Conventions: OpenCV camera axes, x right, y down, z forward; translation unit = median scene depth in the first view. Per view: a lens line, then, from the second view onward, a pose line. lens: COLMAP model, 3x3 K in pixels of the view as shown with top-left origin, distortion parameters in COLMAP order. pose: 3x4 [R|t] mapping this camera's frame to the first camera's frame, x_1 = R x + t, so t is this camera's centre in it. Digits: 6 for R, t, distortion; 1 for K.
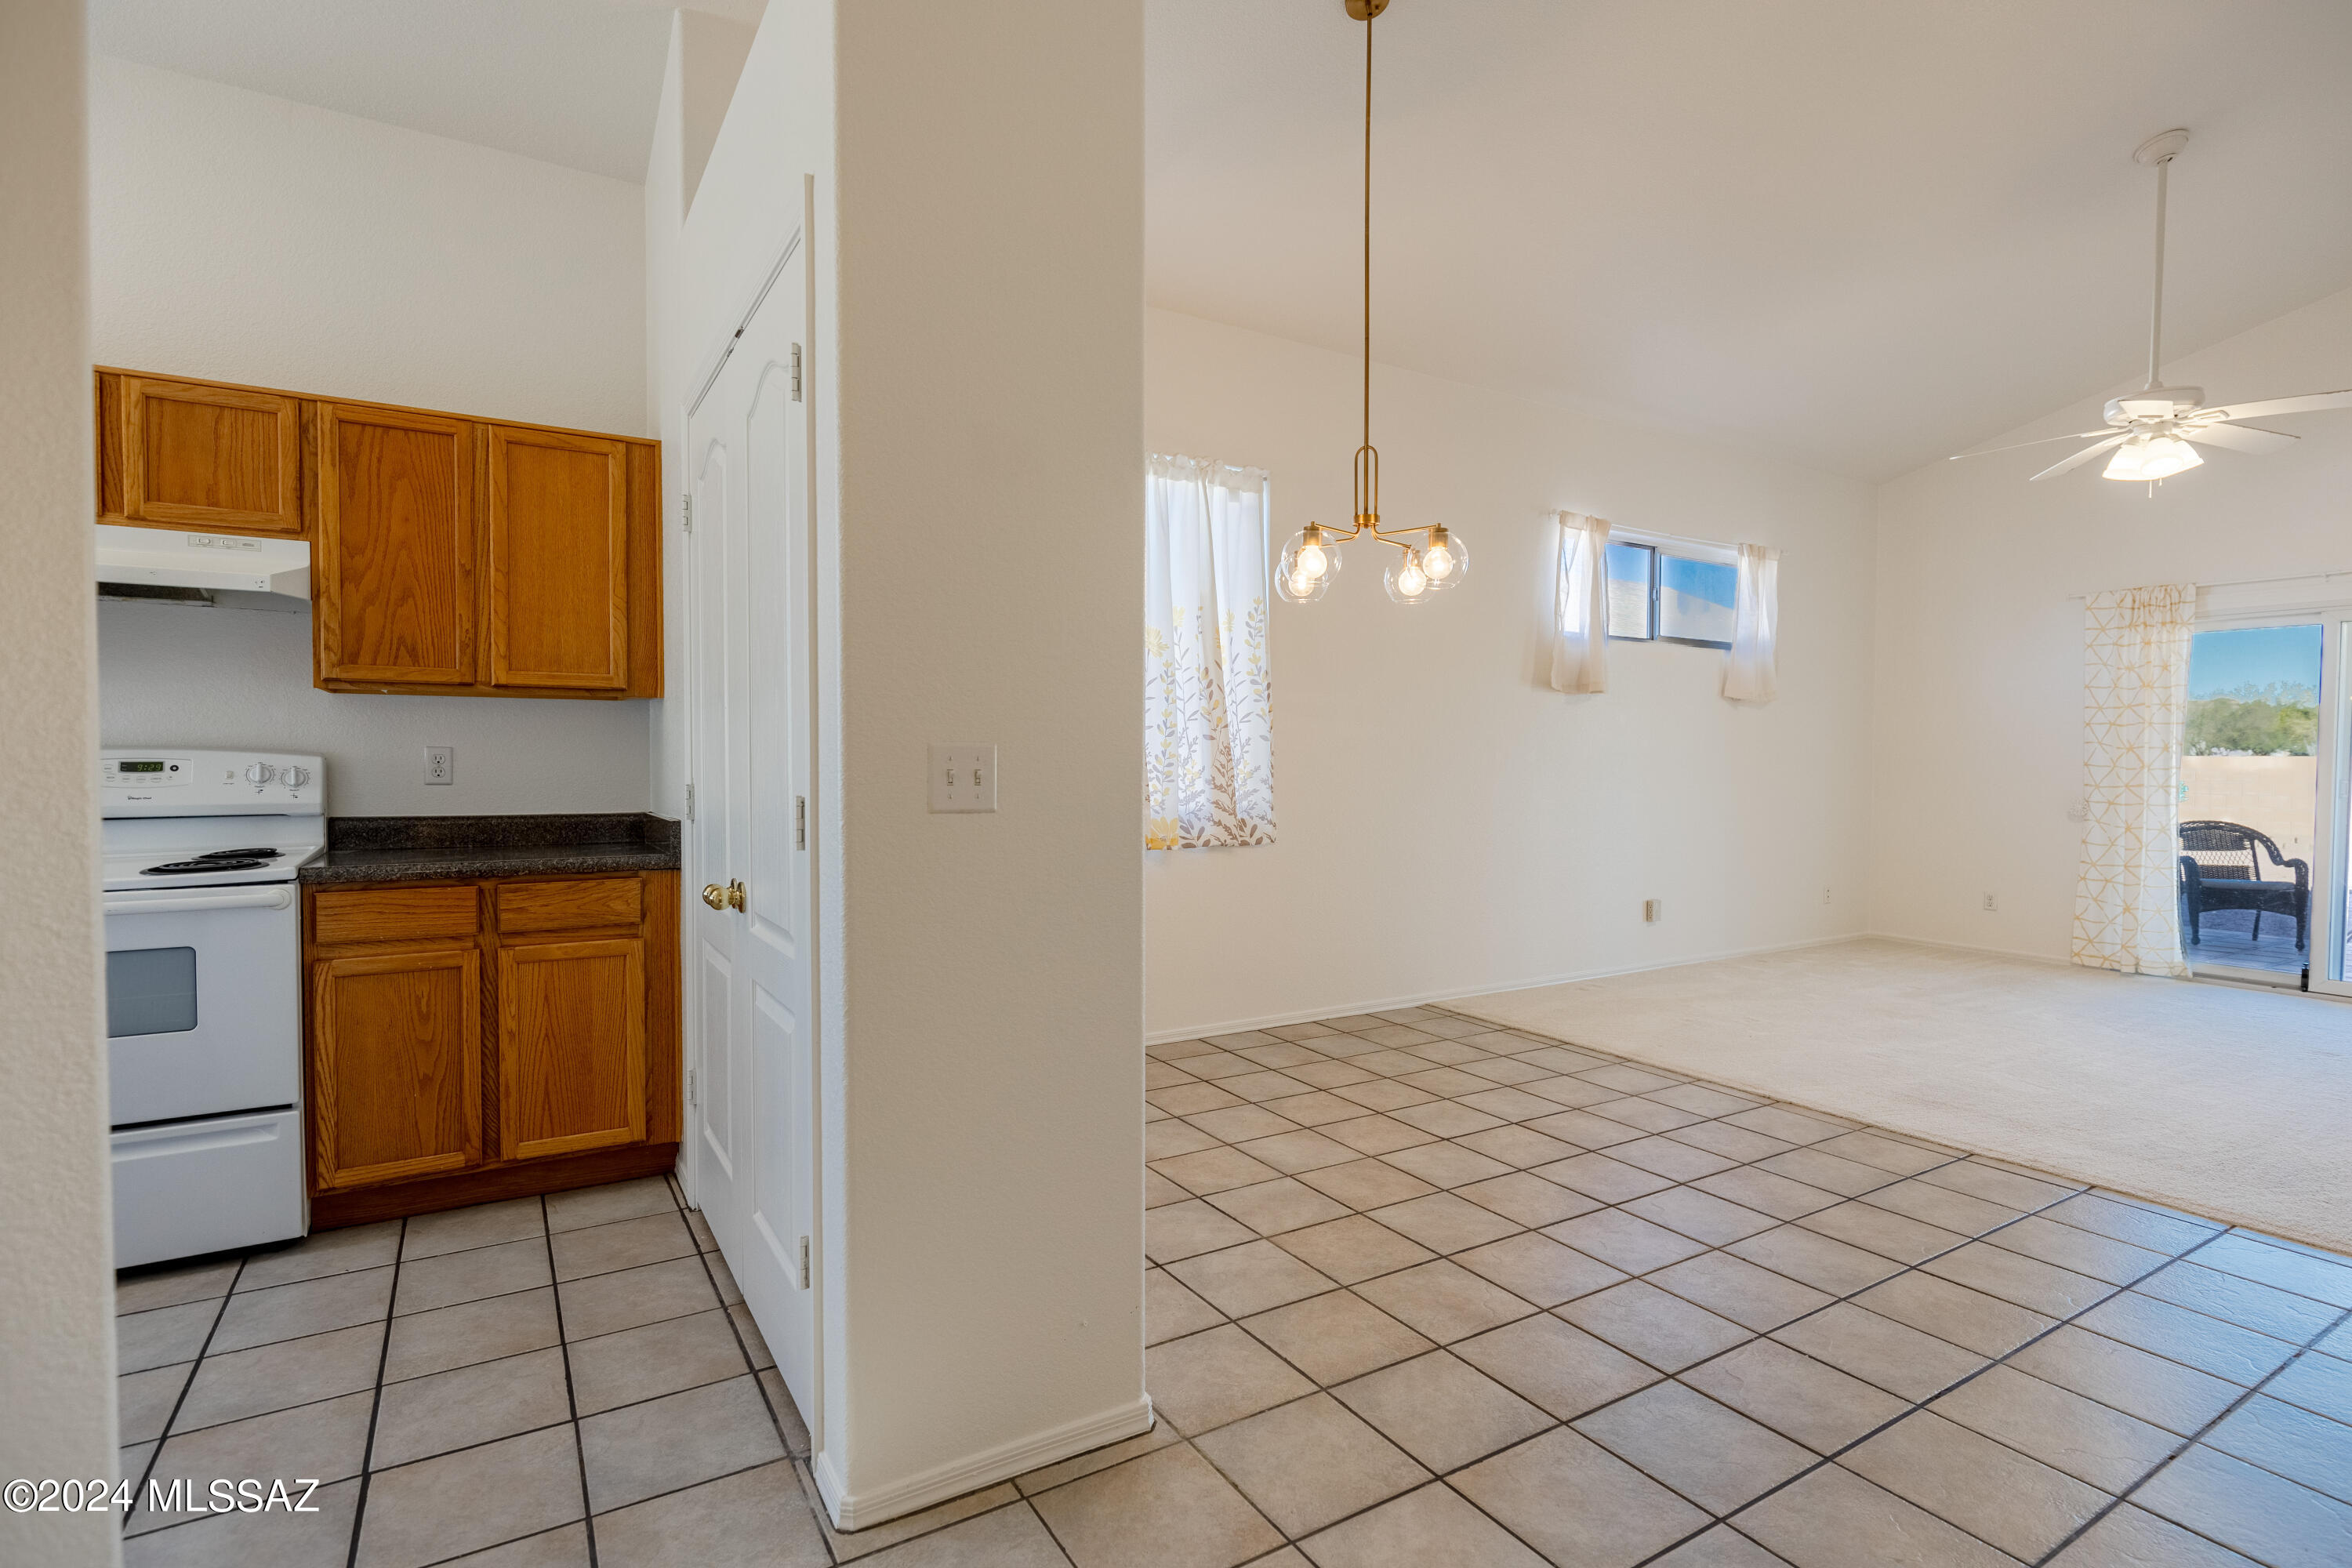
lens RADIAL K [[1139.0, 0, 1178.1], [0, 1139.0, 787.5], [0, 0, 1]] dist [-0.003232, 0.000396]
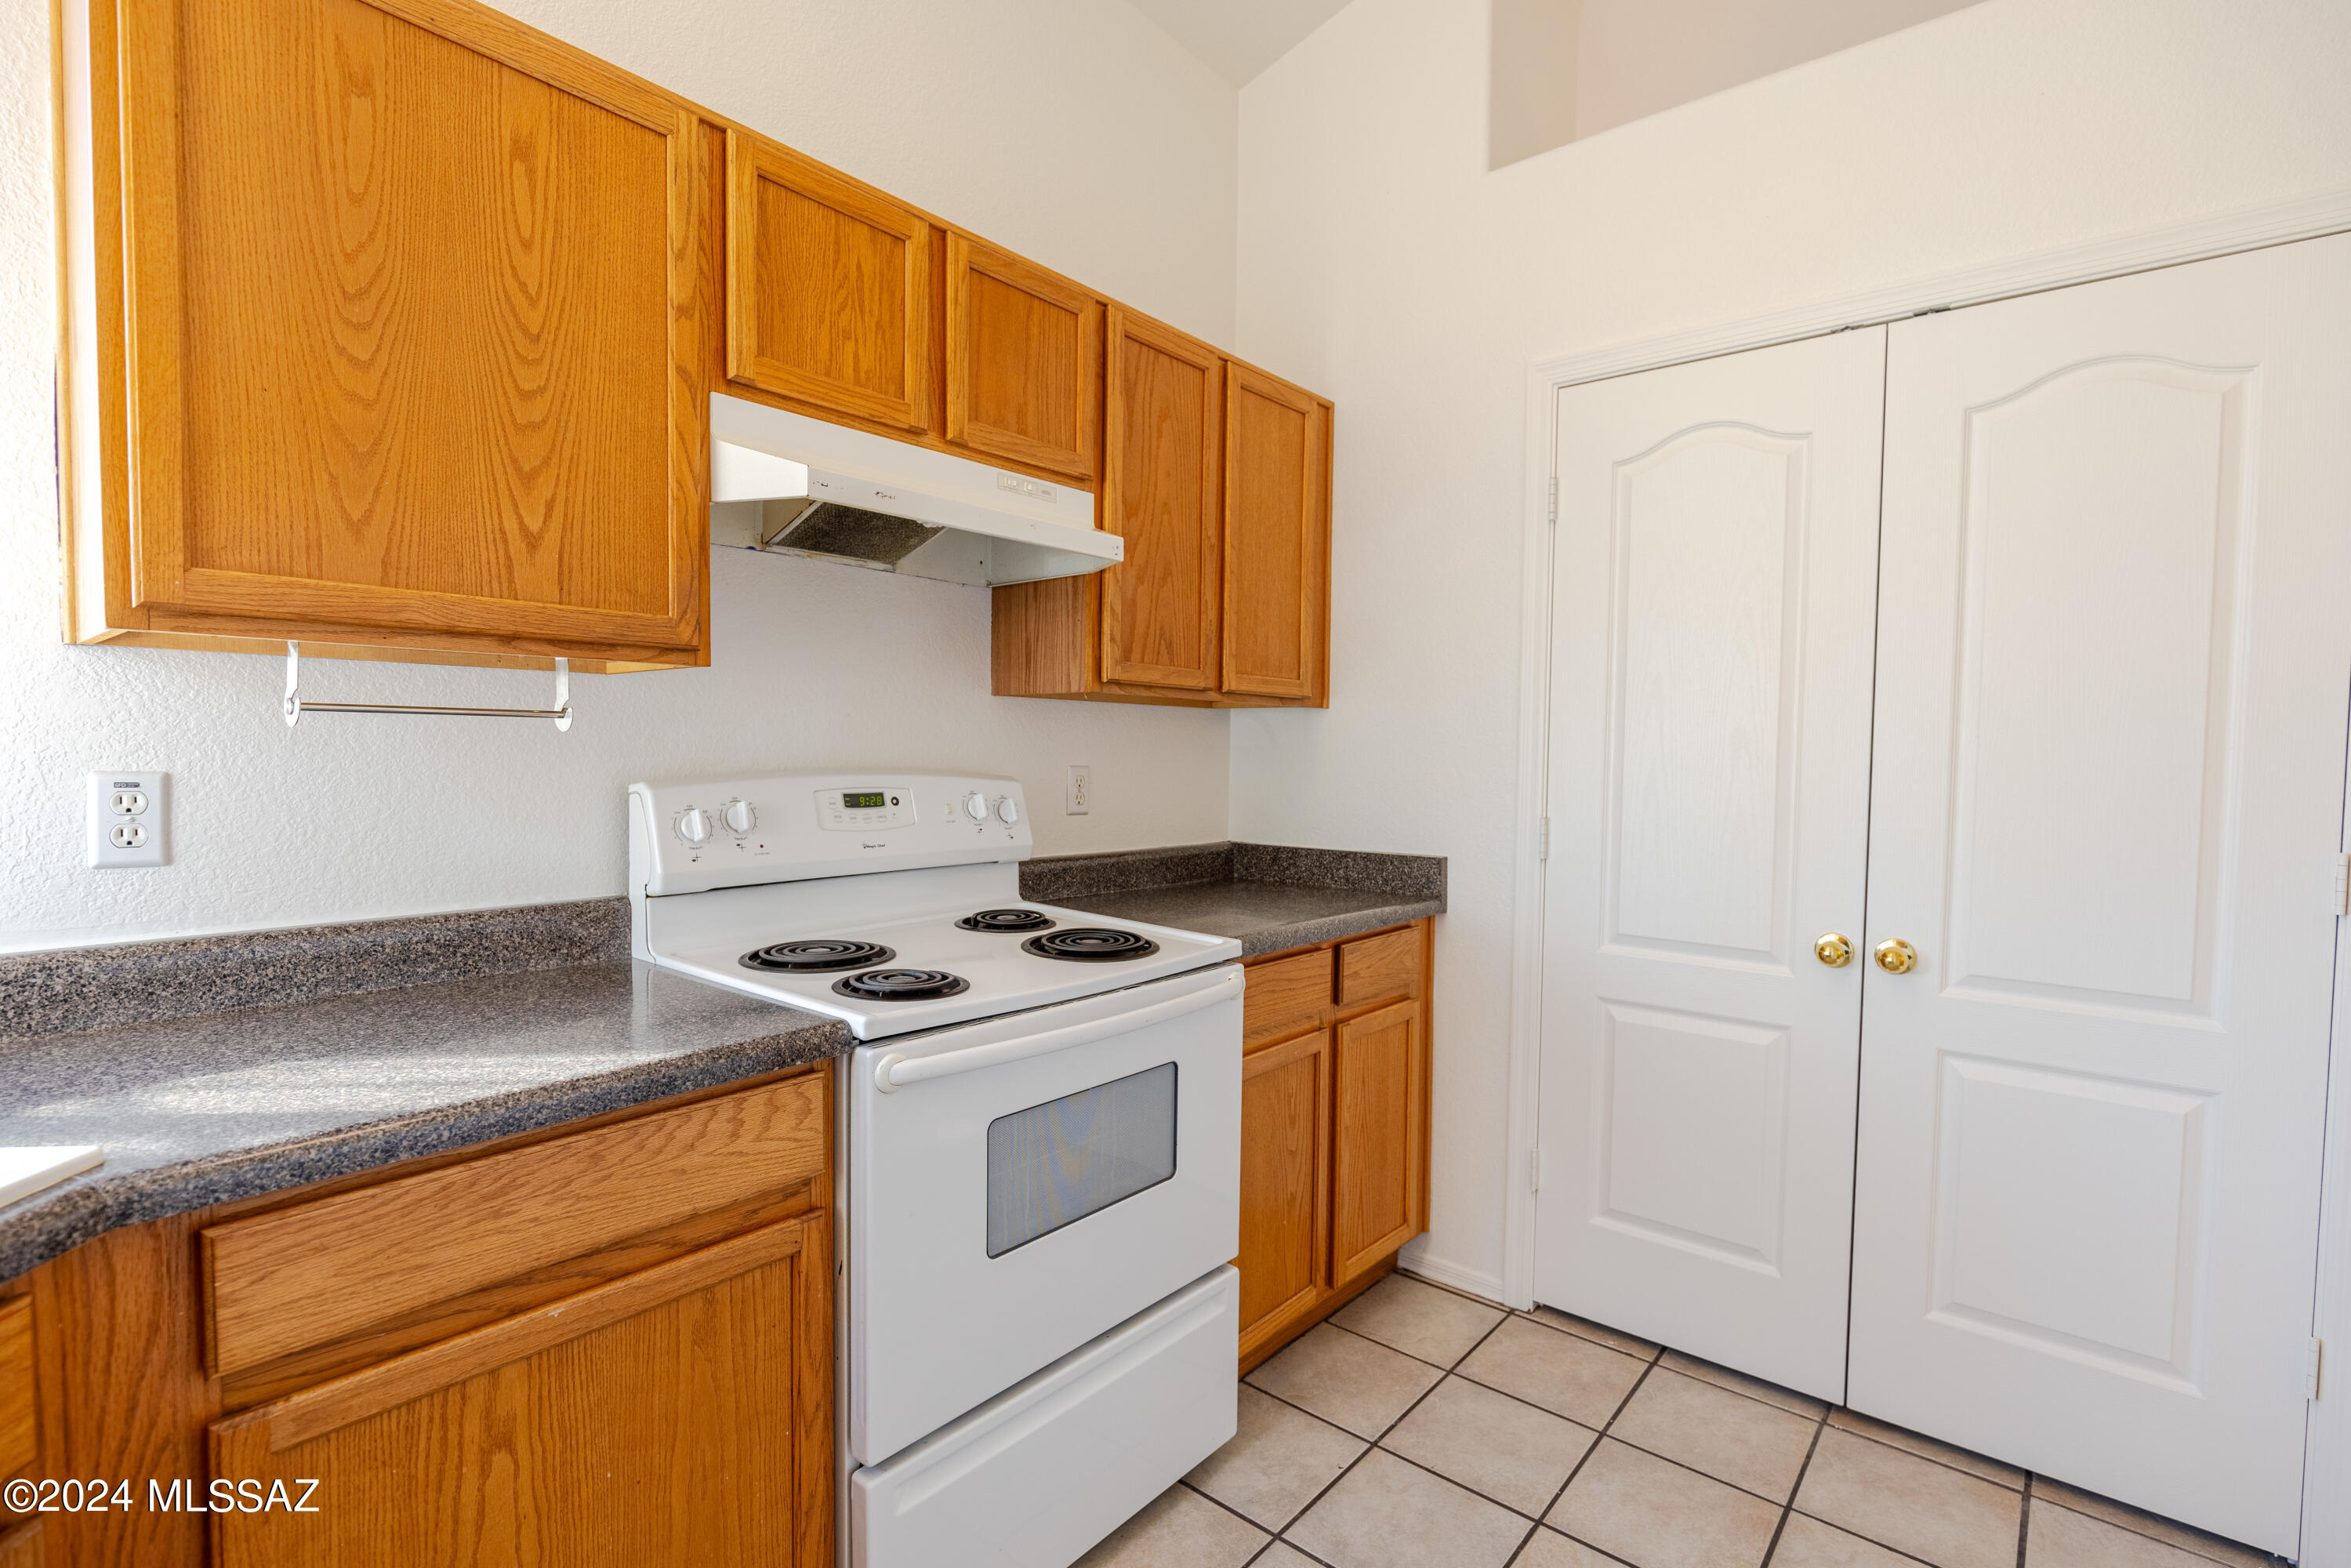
lens RADIAL K [[1117.6, 0, 1171.9], [0, 1117.6, 785.6], [0, 0, 1]] dist [0.000979, -0.001745]
pose [[0.943095, -0.000995, 0.332523, -0.600718], [-0.001600, 0.999970, 0.007532, -0.020233], [-0.332521, -0.007635, 0.943065, 0.185821]]
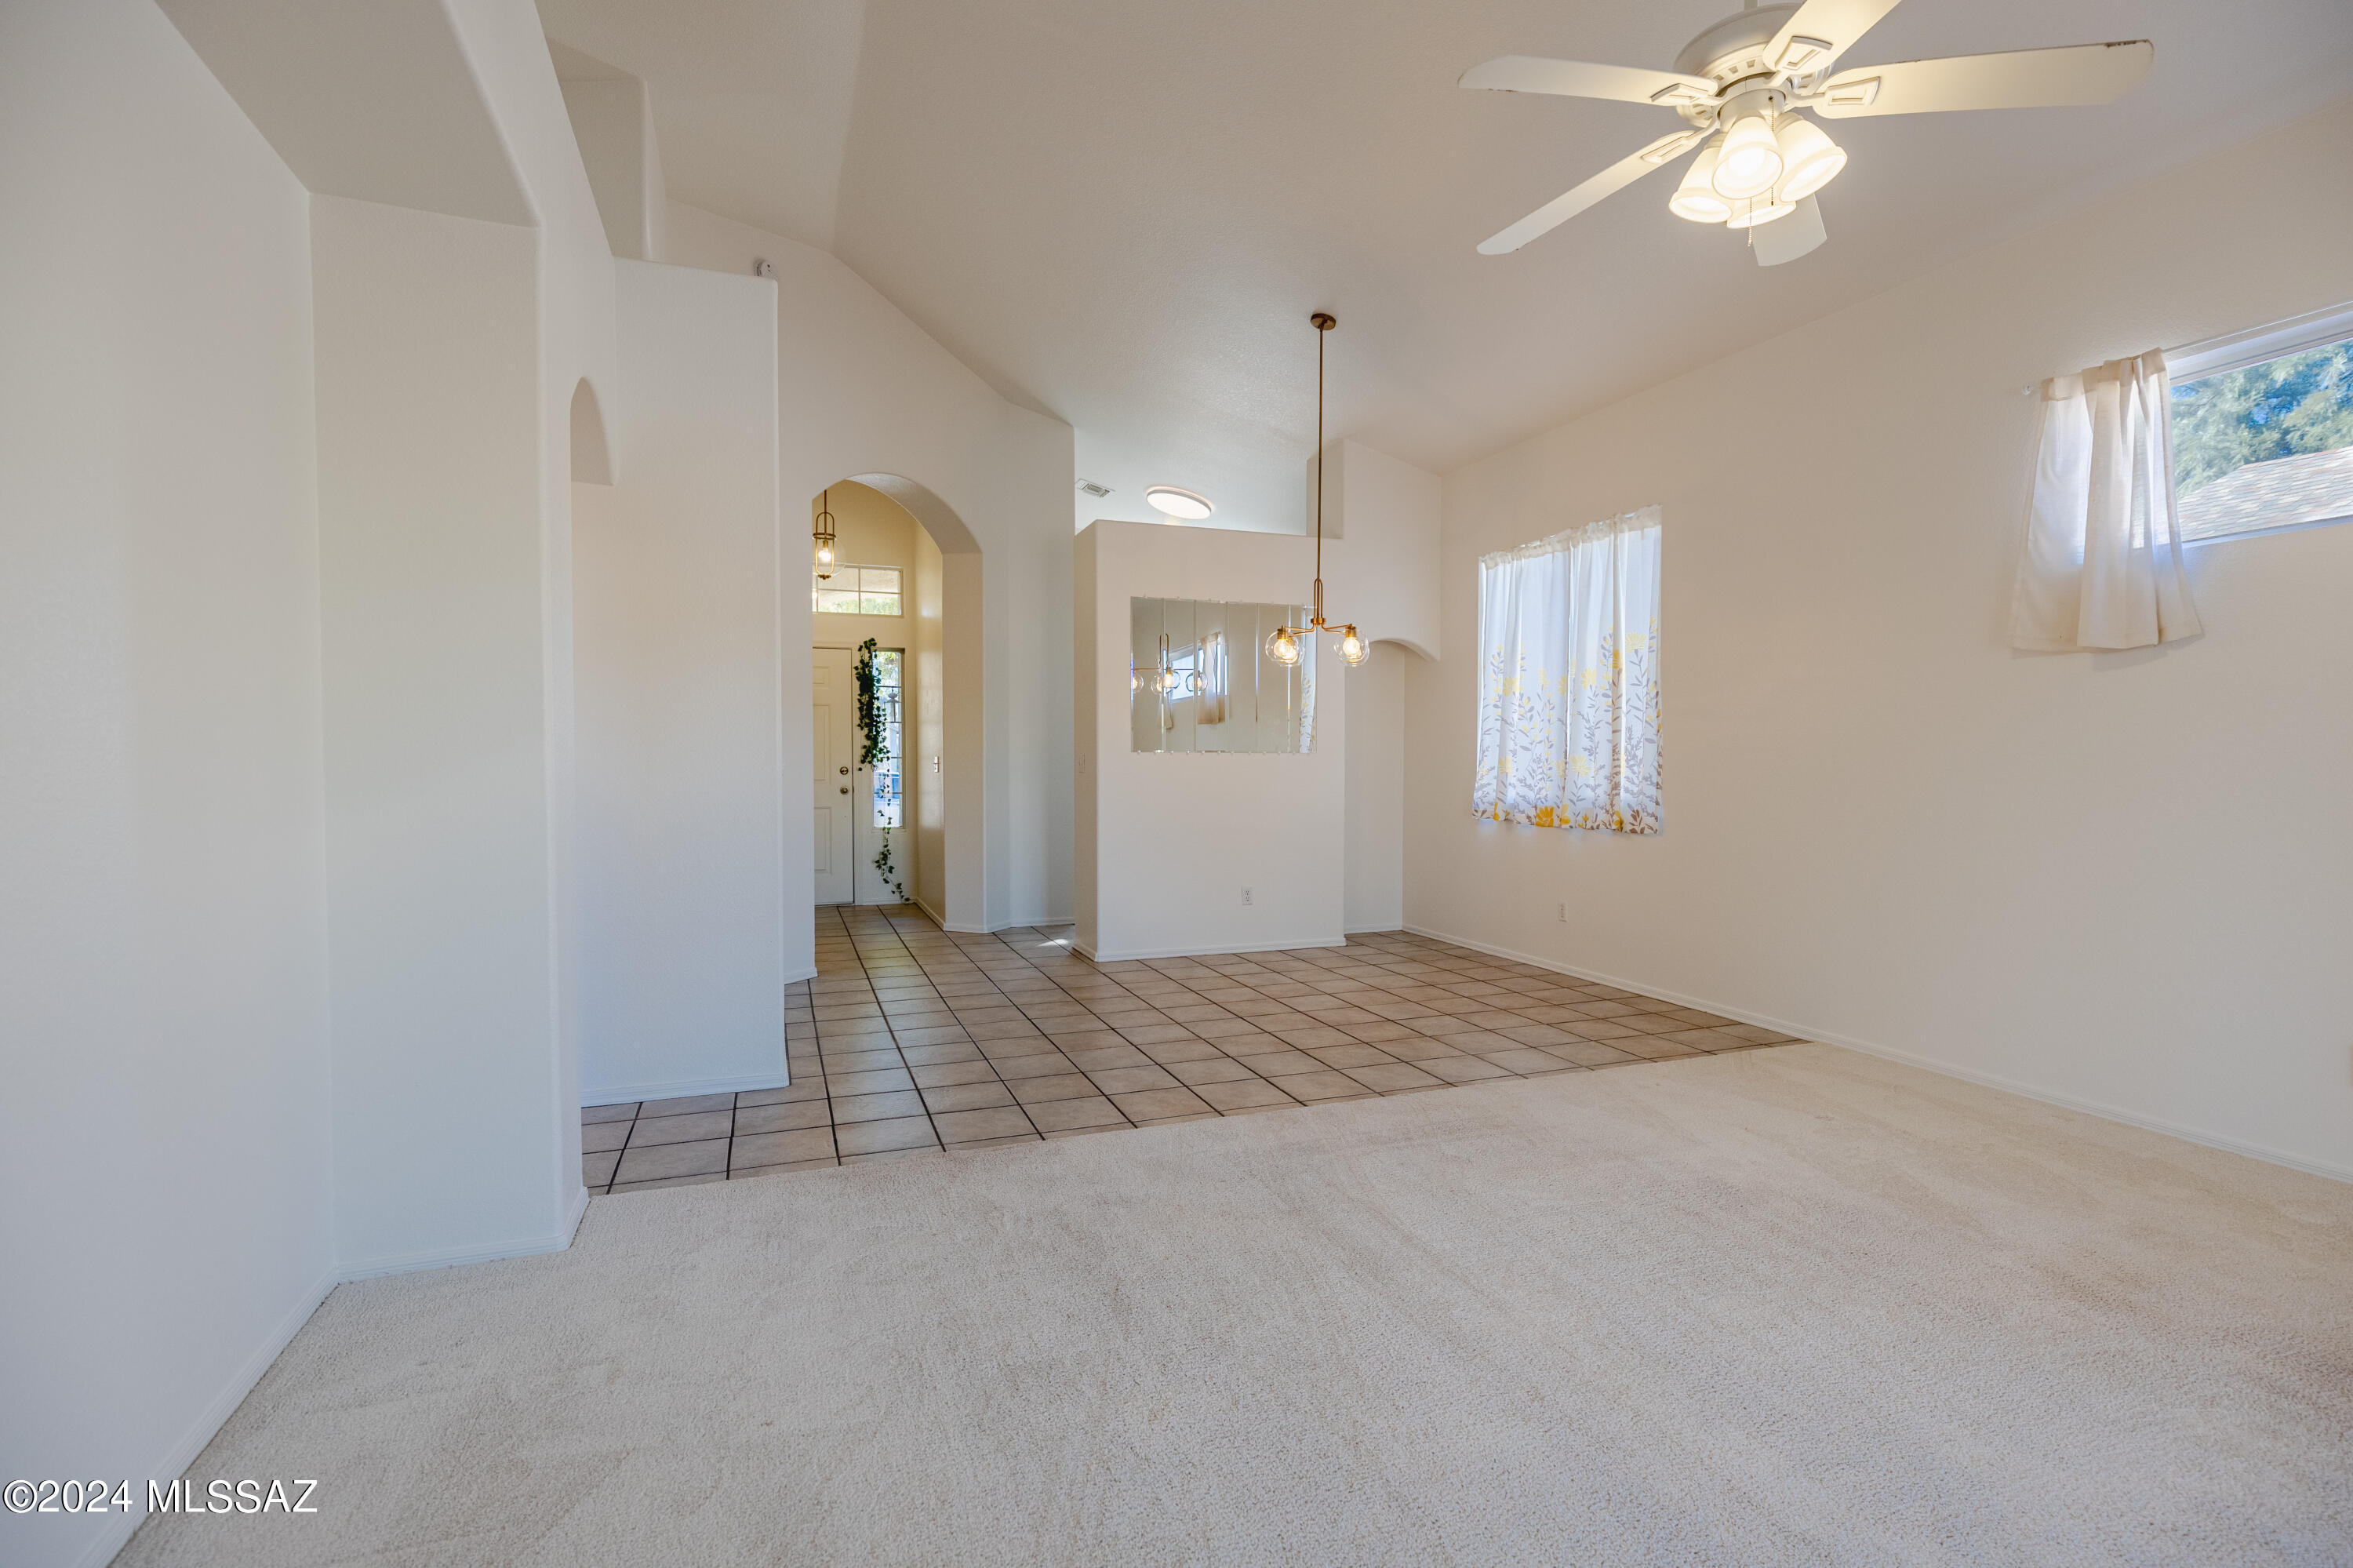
lens RADIAL K [[1118.5, 0, 1183.3], [0, 1118.5, 781.7], [0, 0, 1]] dist [0.000979, -0.001745]
pose [[-0.190008, 0.015001, -0.981668, 1.308447], [-0.029730, 0.999337, 0.021026, -0.012348], [0.981332, 0.033180, -0.189436, 0.783010]]
